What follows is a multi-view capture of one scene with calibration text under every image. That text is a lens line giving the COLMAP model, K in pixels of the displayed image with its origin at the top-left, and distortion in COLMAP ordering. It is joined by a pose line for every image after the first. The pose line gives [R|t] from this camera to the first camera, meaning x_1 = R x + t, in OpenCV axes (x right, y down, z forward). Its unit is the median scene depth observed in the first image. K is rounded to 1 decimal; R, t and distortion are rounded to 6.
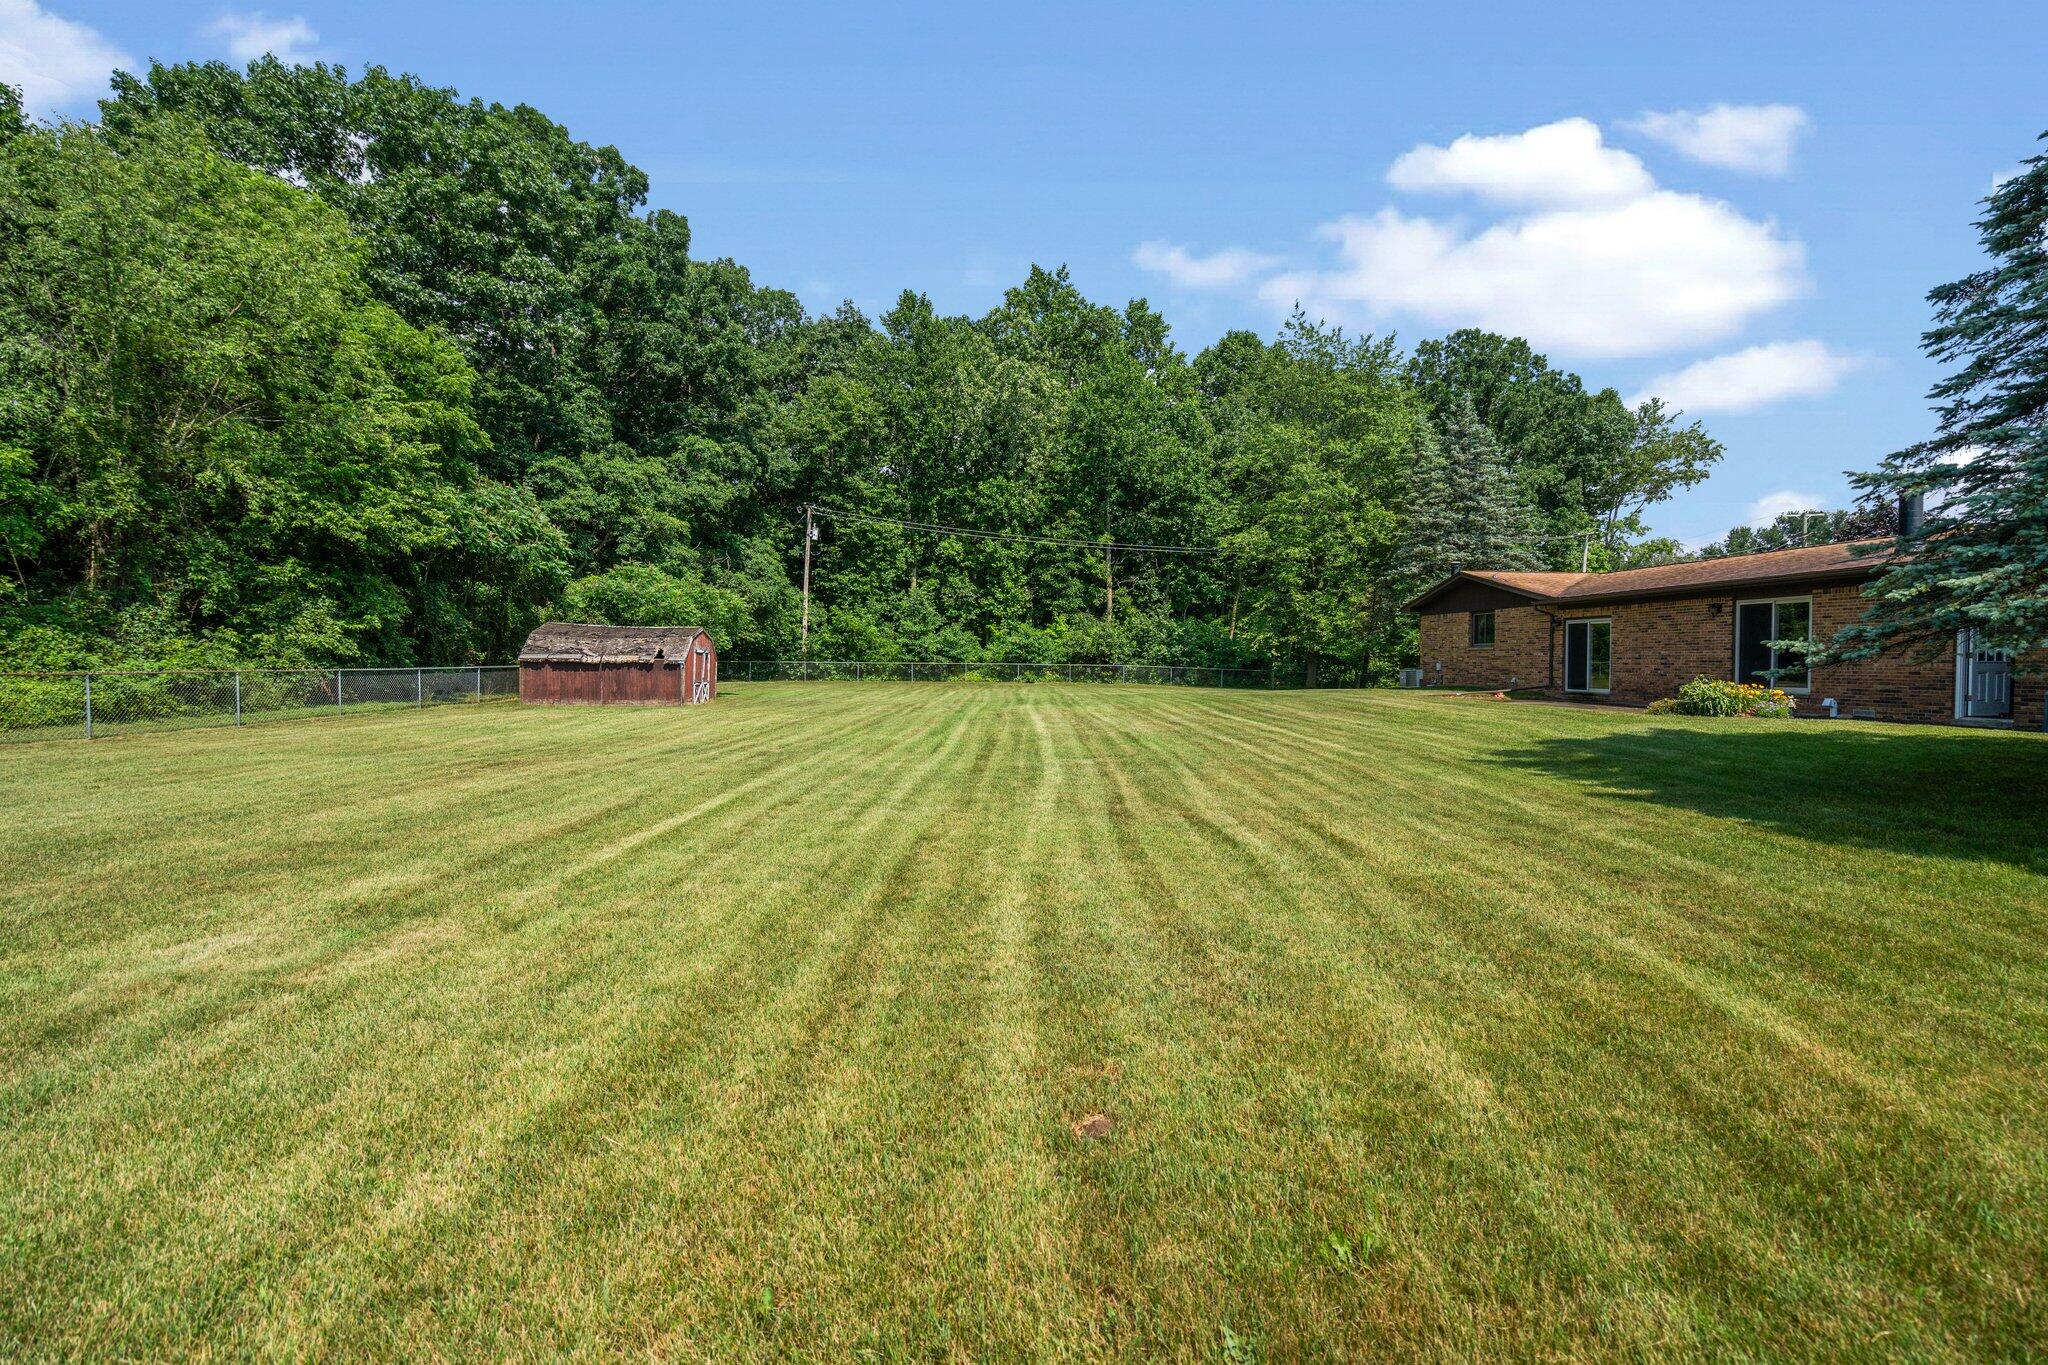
lens RADIAL K [[920.1, 0, 1024.0], [0, 920.1, 682.5], [0, 0, 1]] dist [-0.001532, 0.007082]
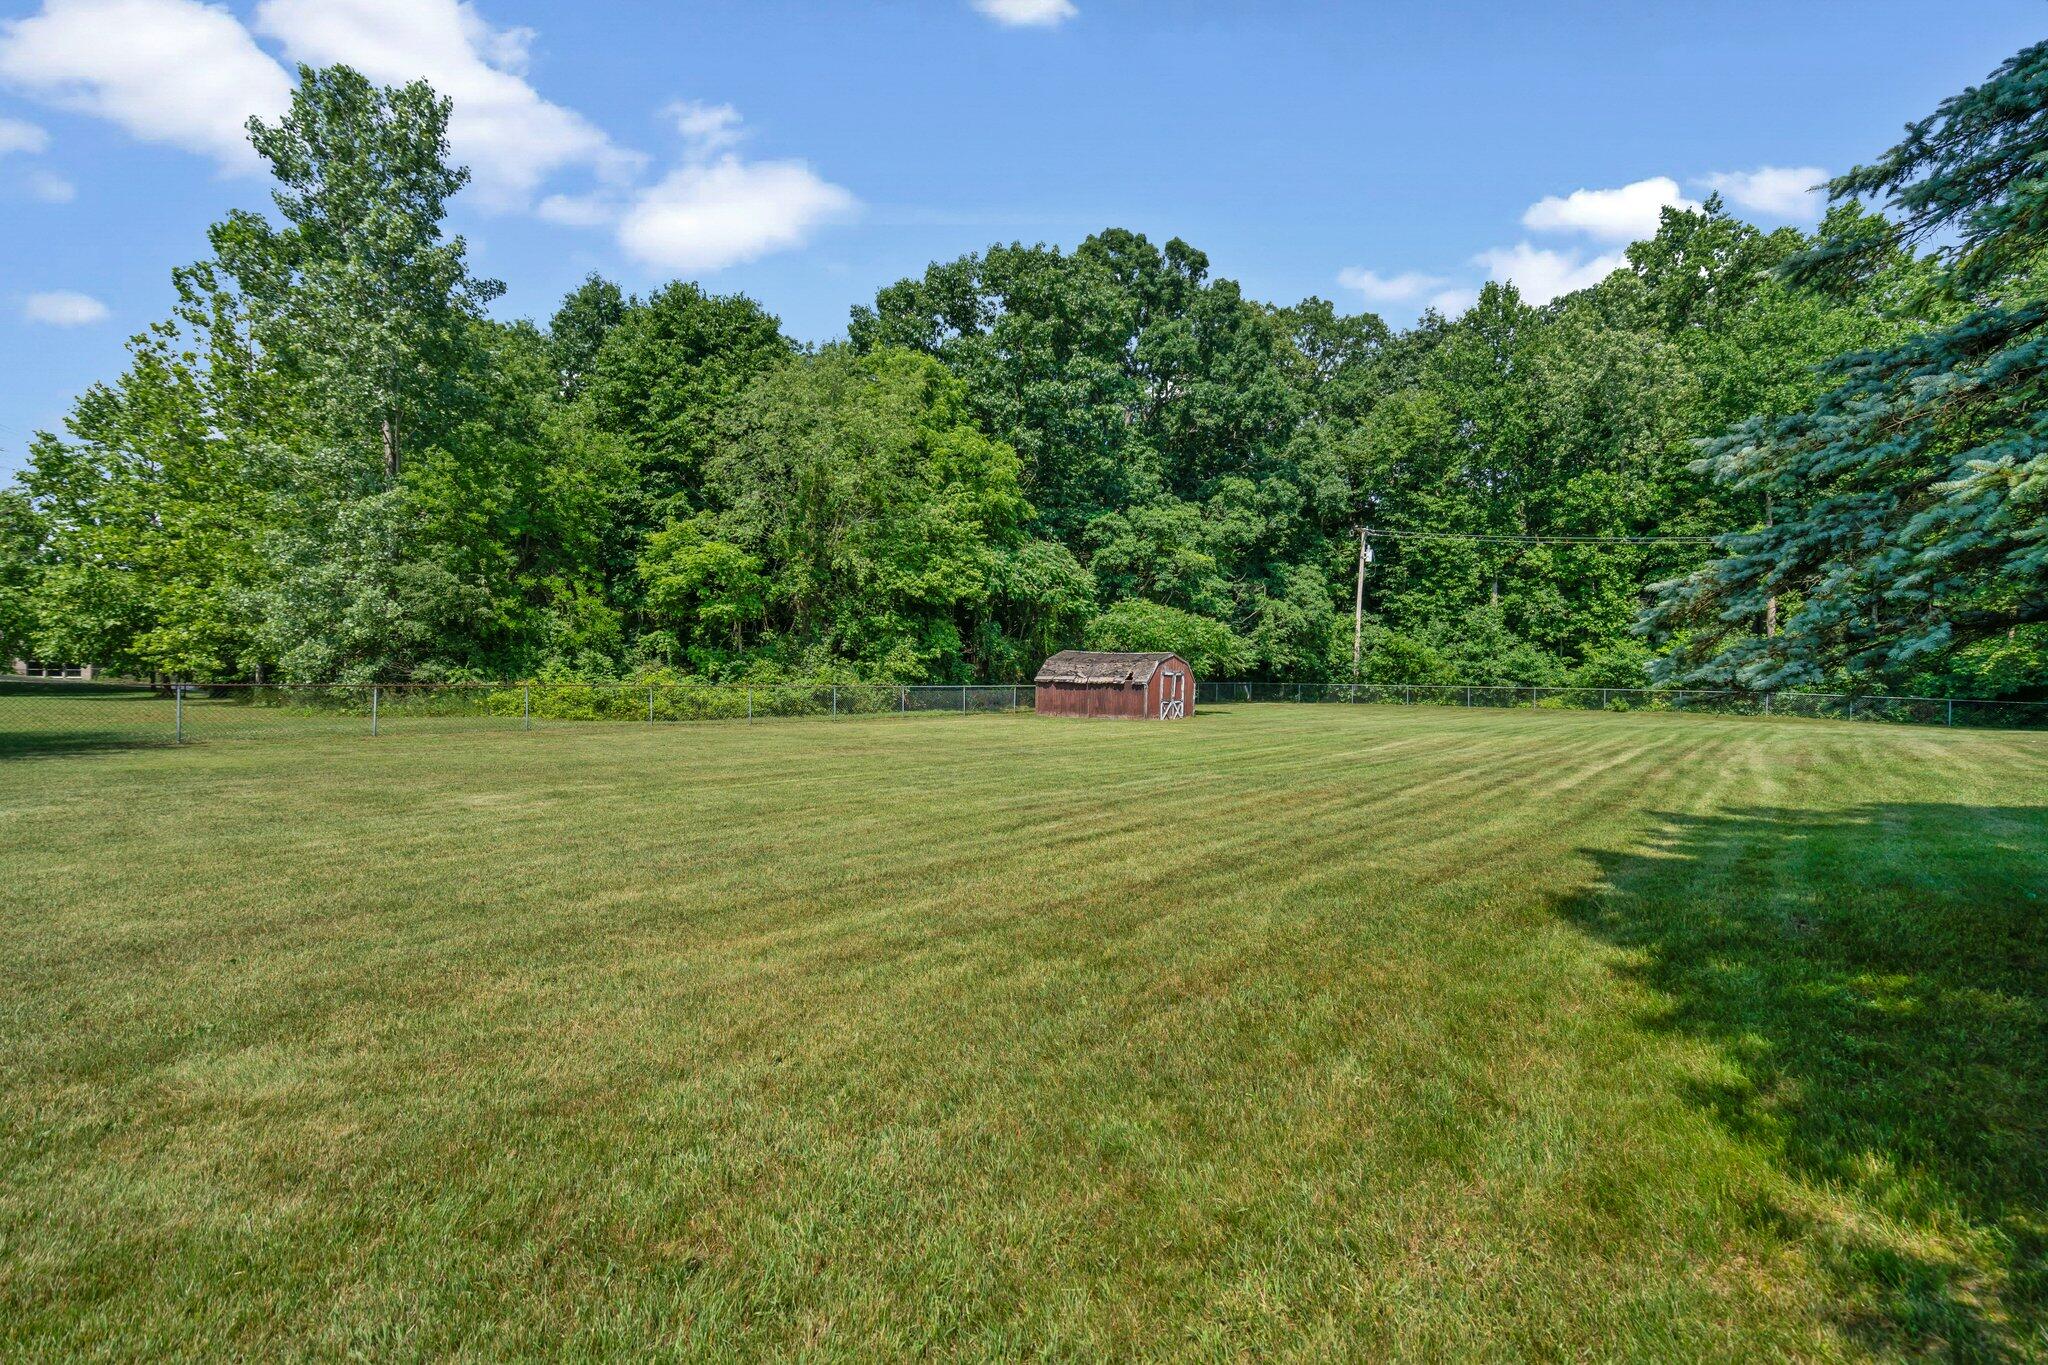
lens RADIAL K [[920.1, 0, 1024.0], [0, 920.1, 682.5], [0, 0, 1]] dist [-0.001532, 0.007082]
pose [[0.761750, 0.006786, -0.647836, 0.163720], [-0.022888, 0.999603, -0.016442, -0.000322], [0.647467, 0.027352, 0.761602, 0.010704]]
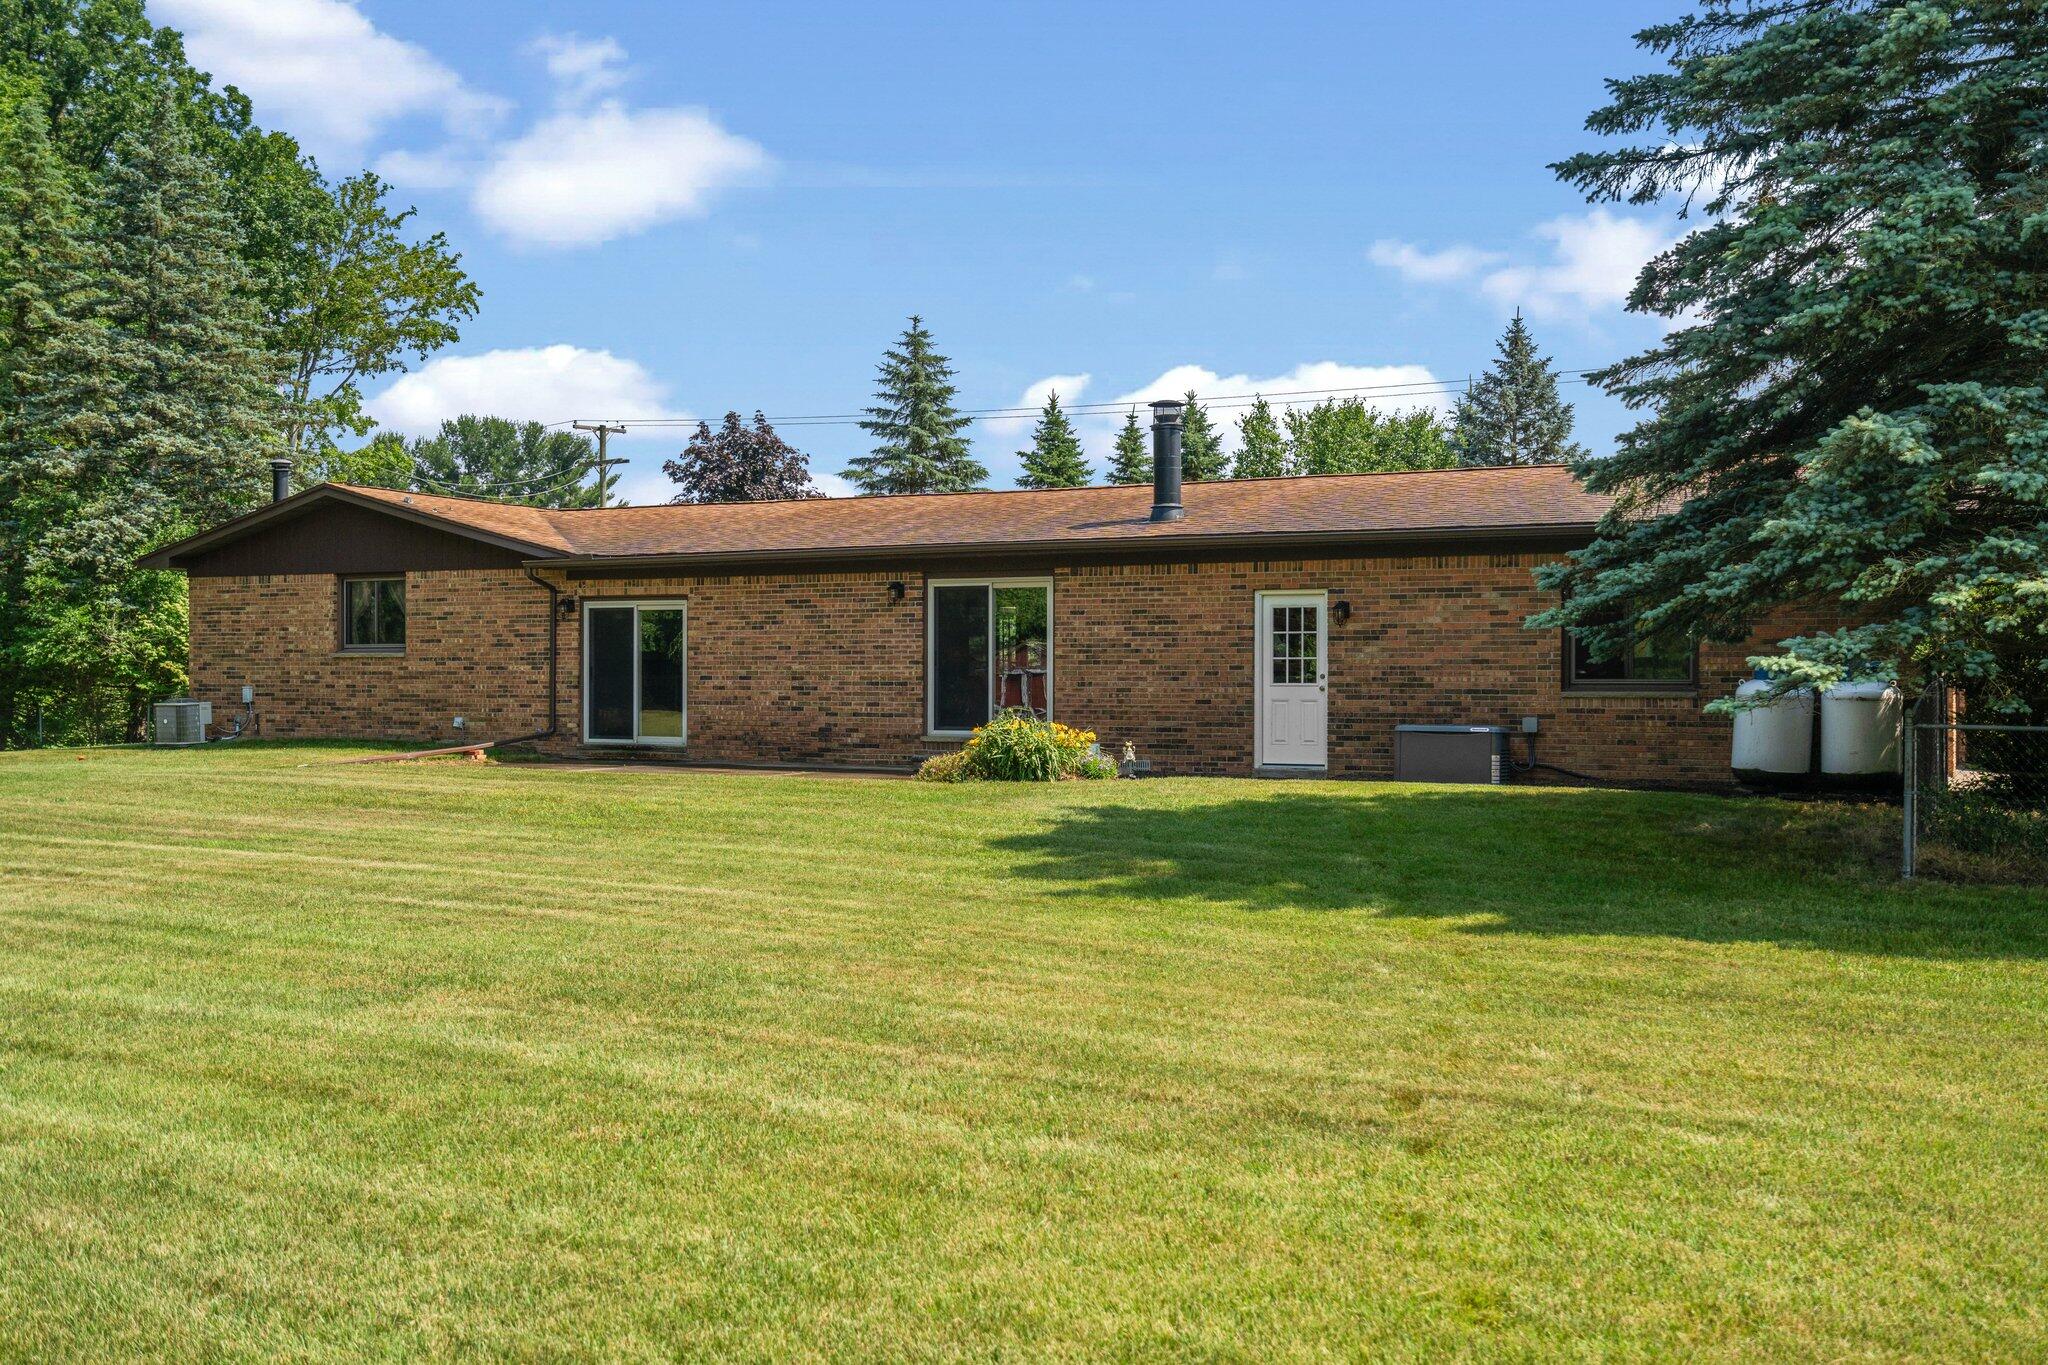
lens RADIAL K [[2014.6, 0, 1024.0], [0, 2014.6, 682.5], [0, 0, 1]] dist [0.013764, 0.008278]
pose [[0.536867, -0.002642, 0.843663, -0.135889], [0.019497, 0.999767, -0.009275, -0.005584], [-0.843442, 0.021428, 0.536793, 0.139797]]
